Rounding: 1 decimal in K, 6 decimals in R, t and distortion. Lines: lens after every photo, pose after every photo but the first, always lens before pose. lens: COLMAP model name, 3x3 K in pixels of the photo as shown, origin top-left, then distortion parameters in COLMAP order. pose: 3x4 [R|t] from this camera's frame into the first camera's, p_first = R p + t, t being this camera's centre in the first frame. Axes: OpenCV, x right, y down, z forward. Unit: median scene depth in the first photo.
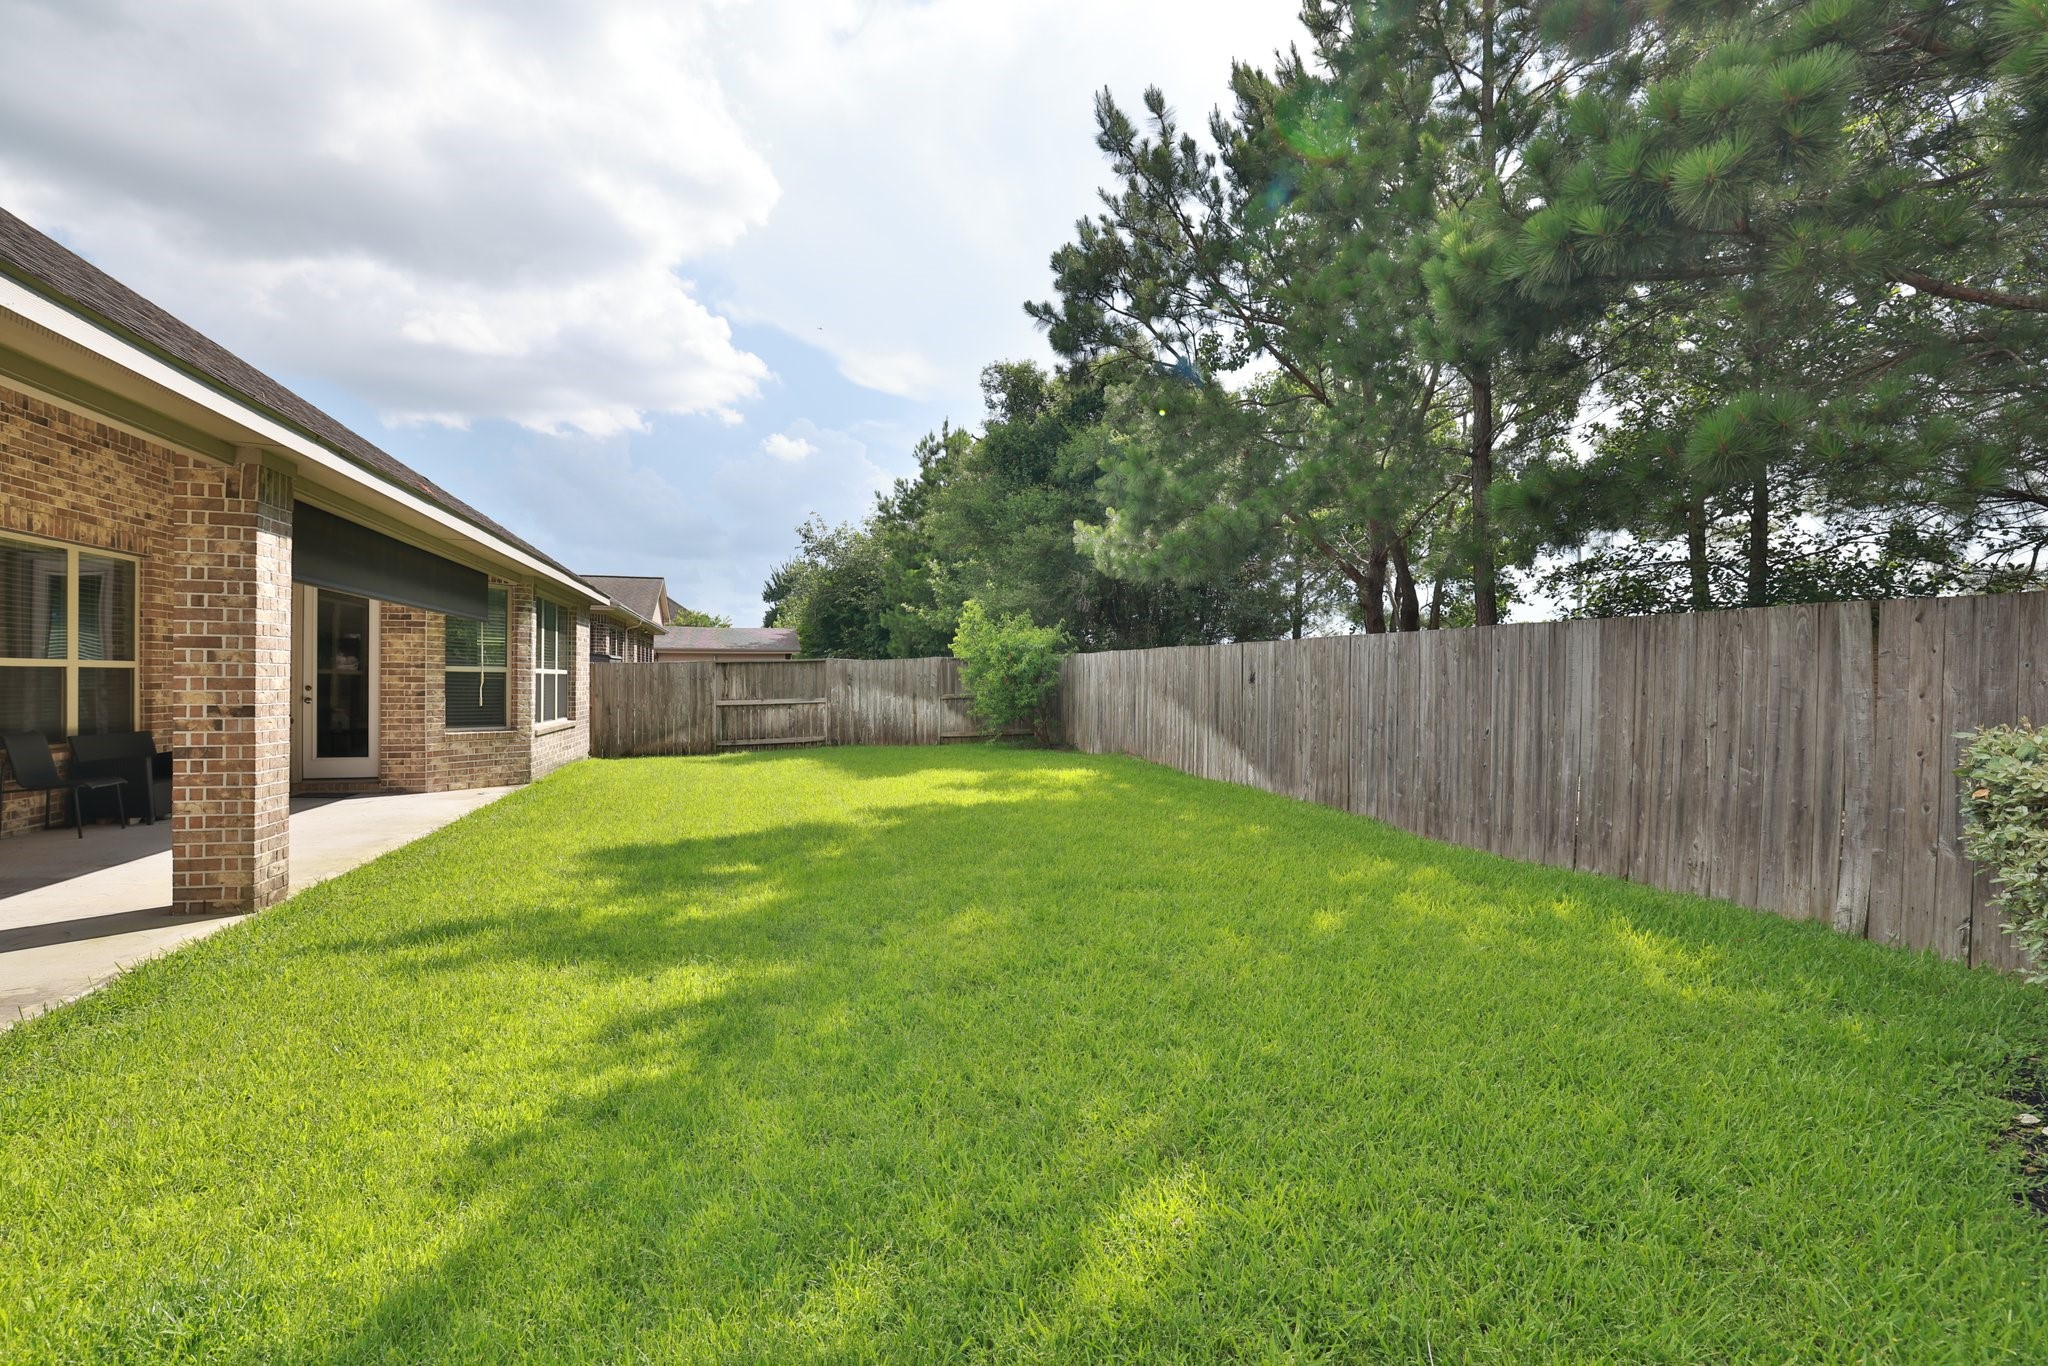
lens RADIAL K [[931.3, 0, 1011.4], [0, 931.3, 689.1], [0, 0, 1]] dist [-0.034902, 0.014393]
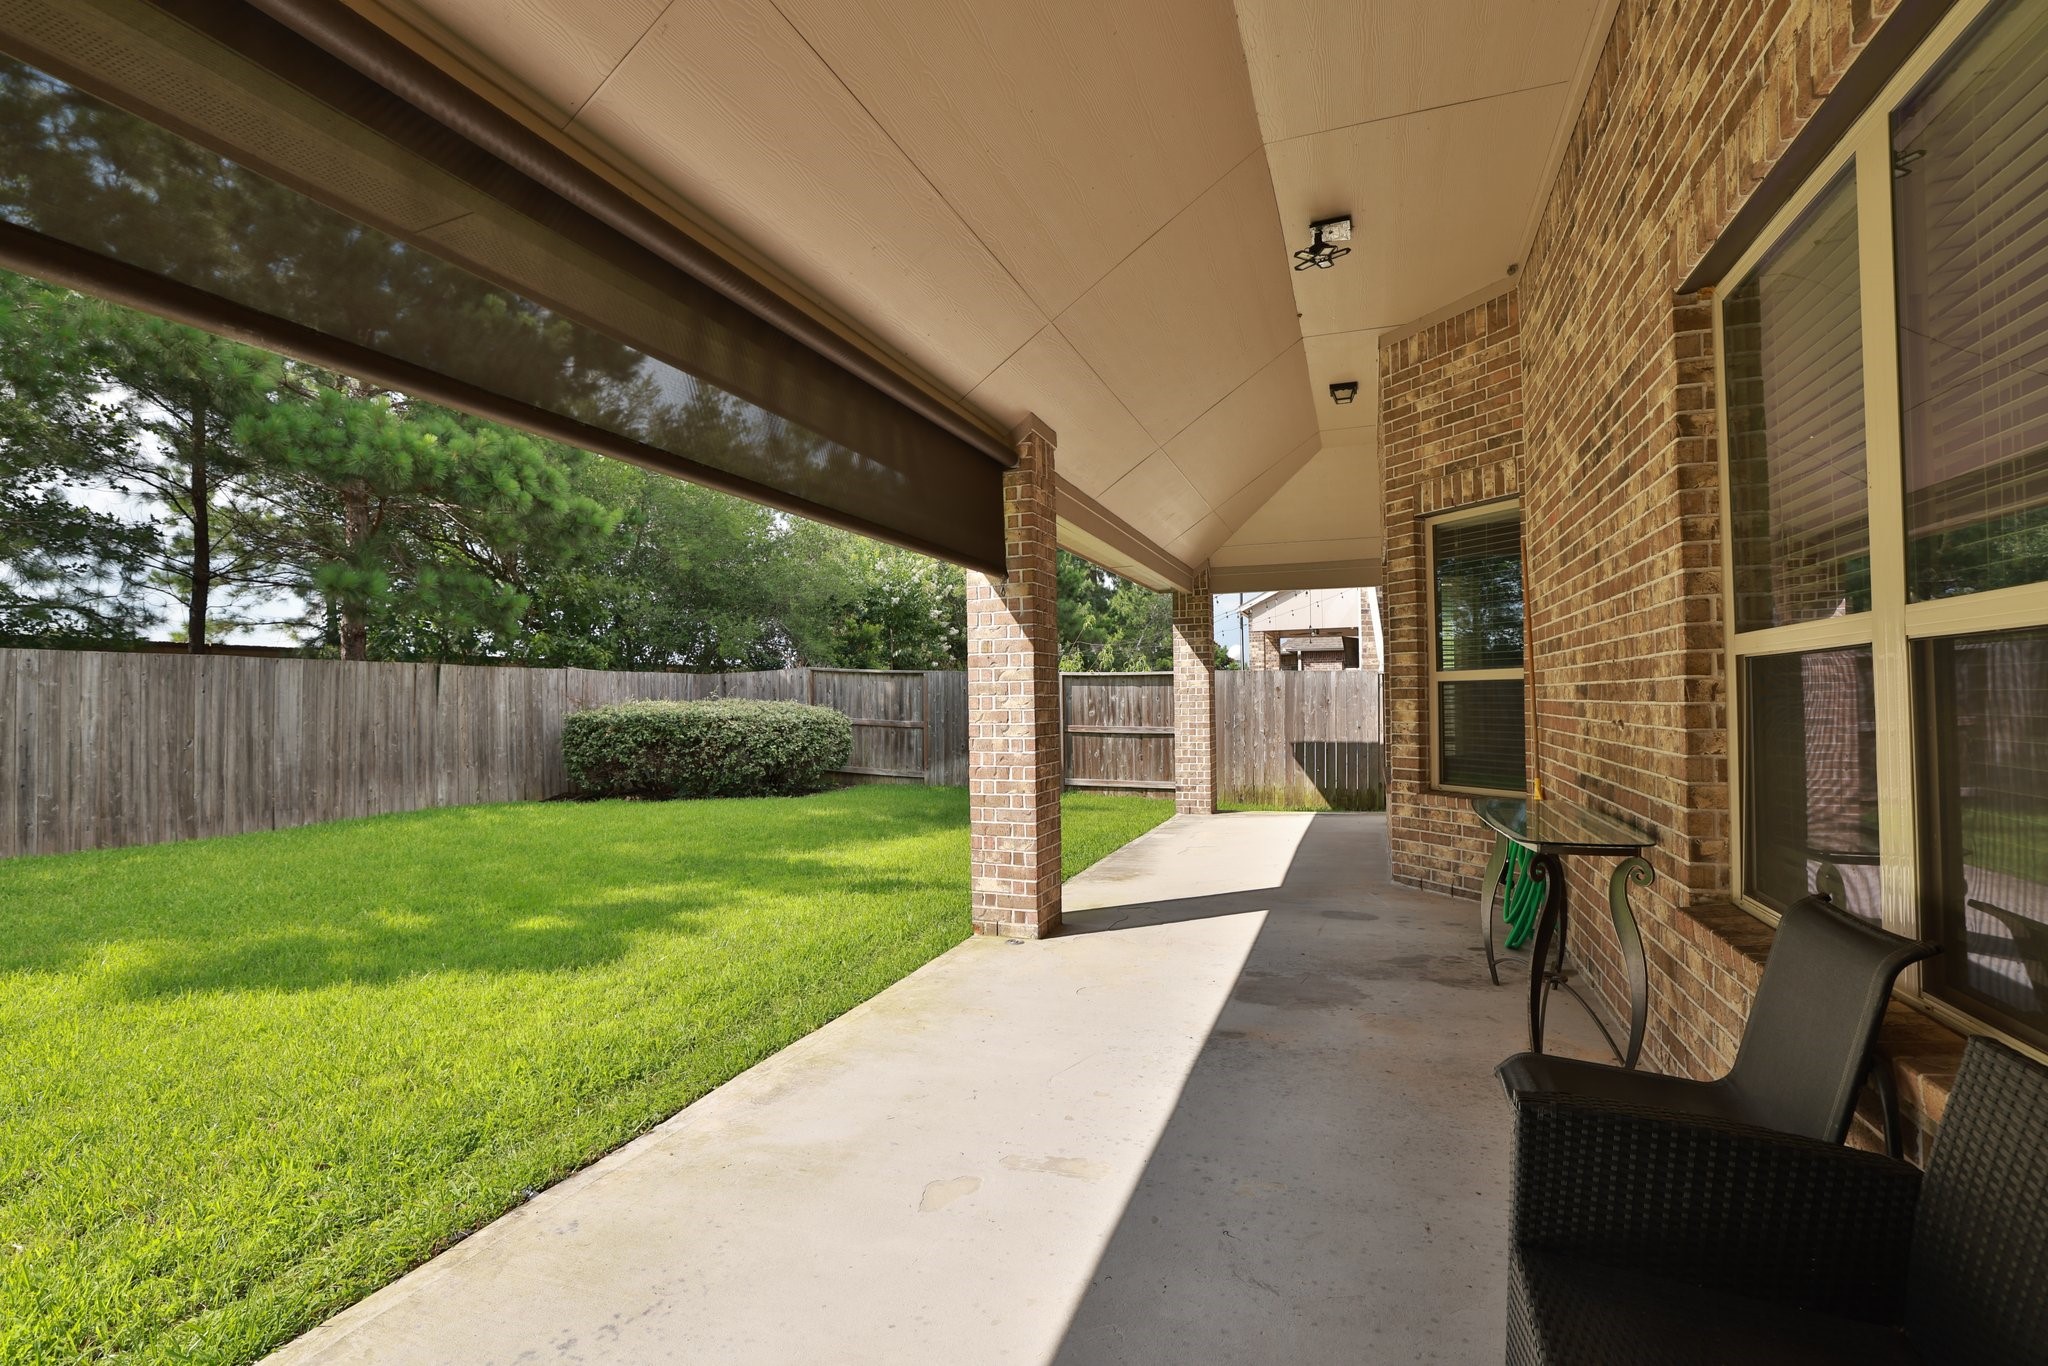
lens RADIAL K [[931.3, 0, 1032.9], [0, 931.3, 683.5], [0, 0, 1]] dist [-0.034902, 0.014393]
pose [[-0.823356, 0.009597, 0.567444, -0.855124], [0.007790, 0.999954, -0.005609, -0.012532], [-0.567472, -0.000198, -0.823393, 1.096562]]
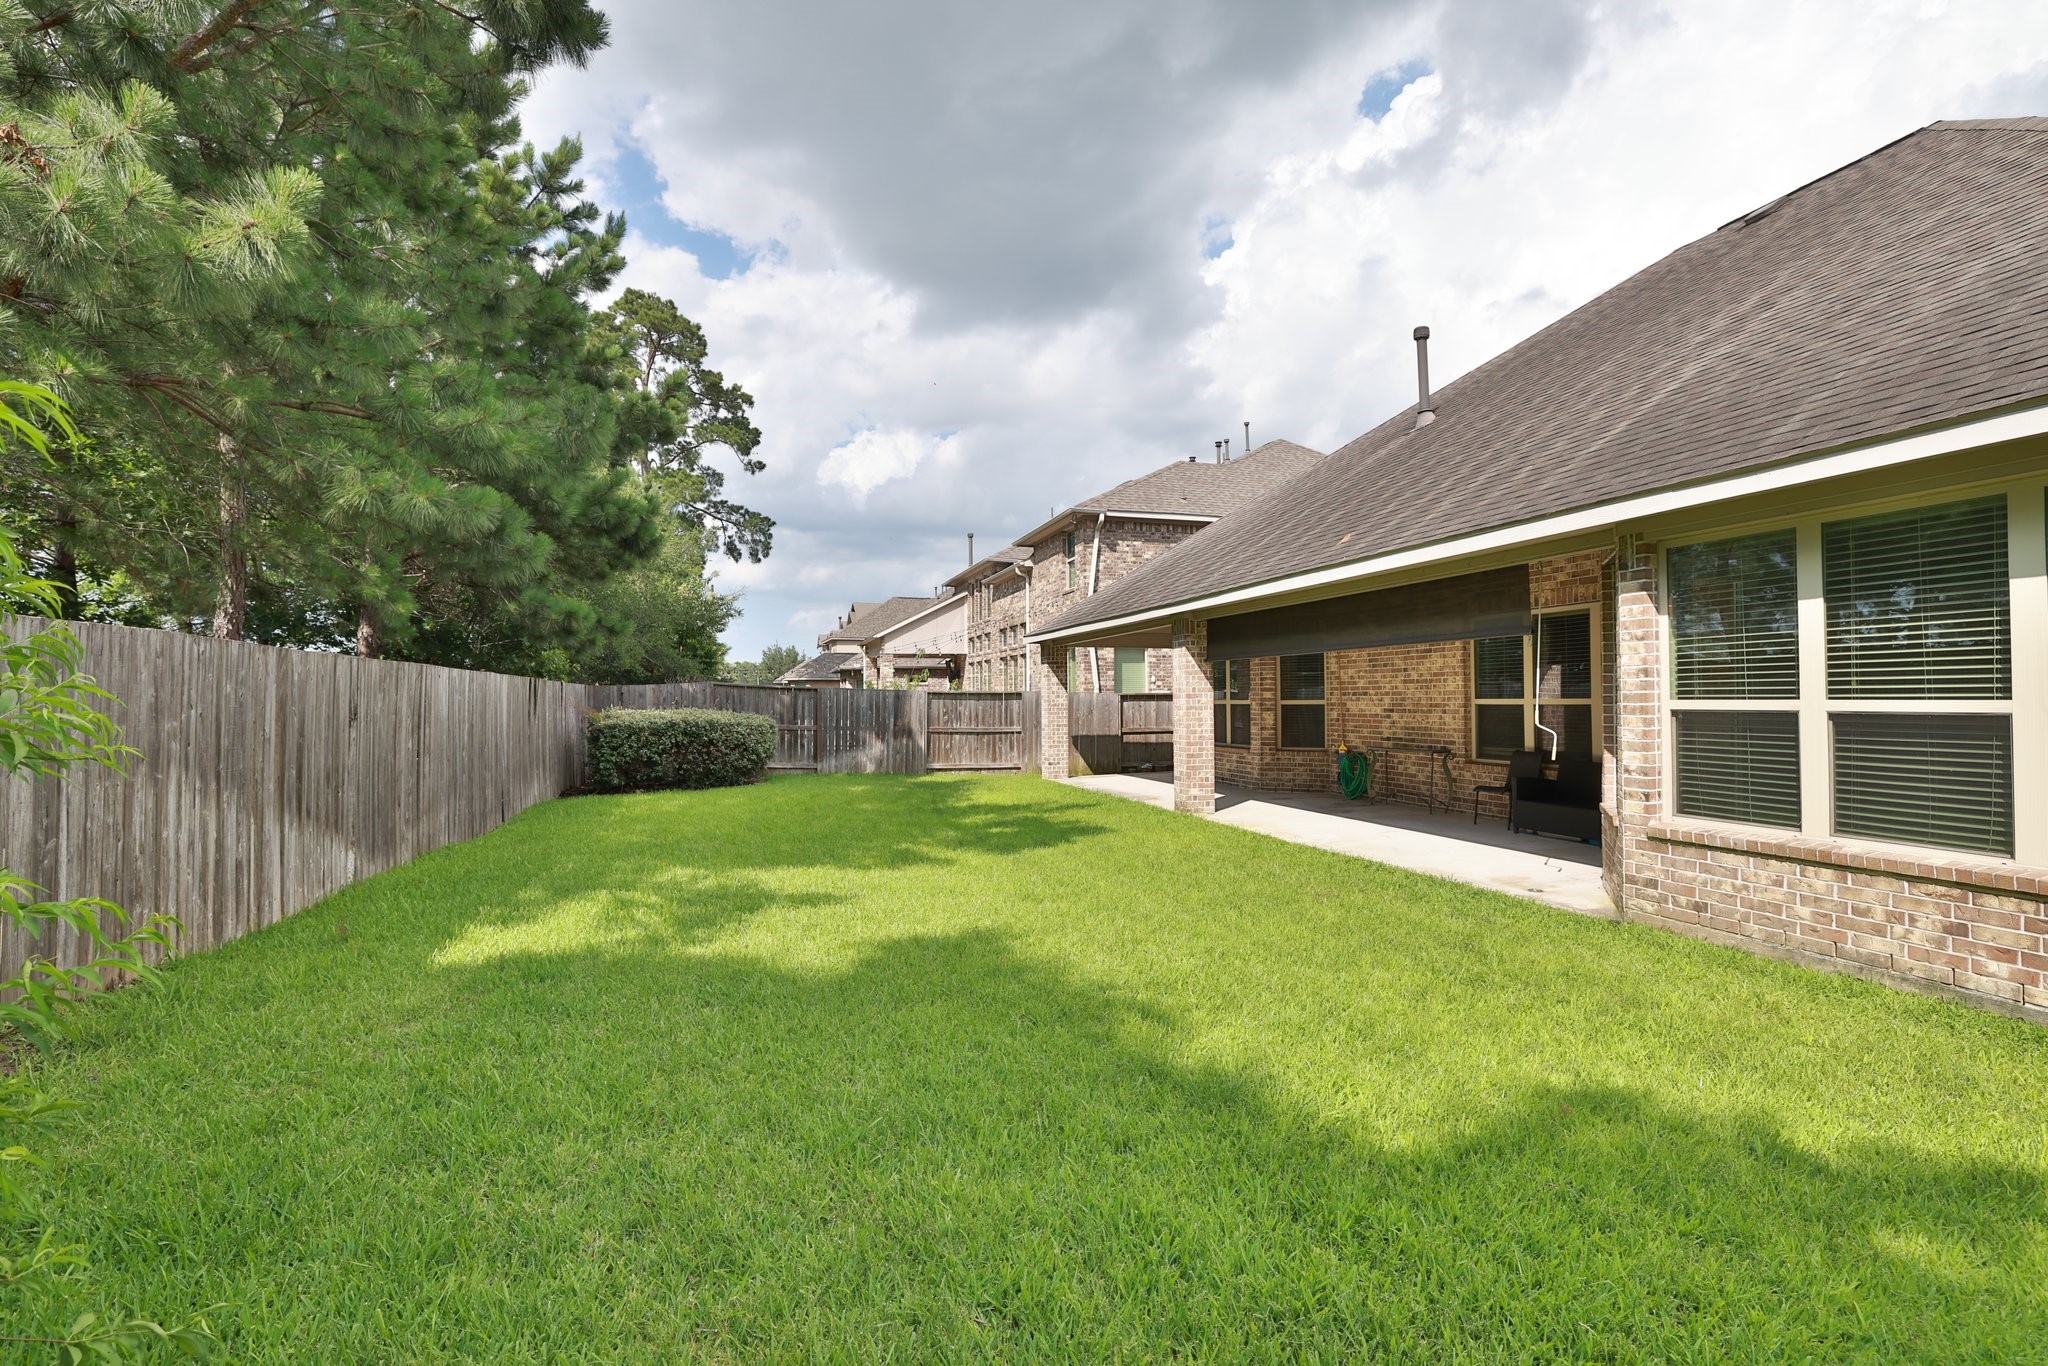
lens RADIAL K [[931.3, 0, 1025.7], [0, 931.3, 699.6], [0, 0, 1]] dist [-0.034902, 0.014393]
pose [[-0.999320, -0.004909, -0.036553, -0.219919], [-0.005182, 0.999959, 0.007380, -0.032649], [0.036515, 0.007565, -0.999304, 1.963741]]
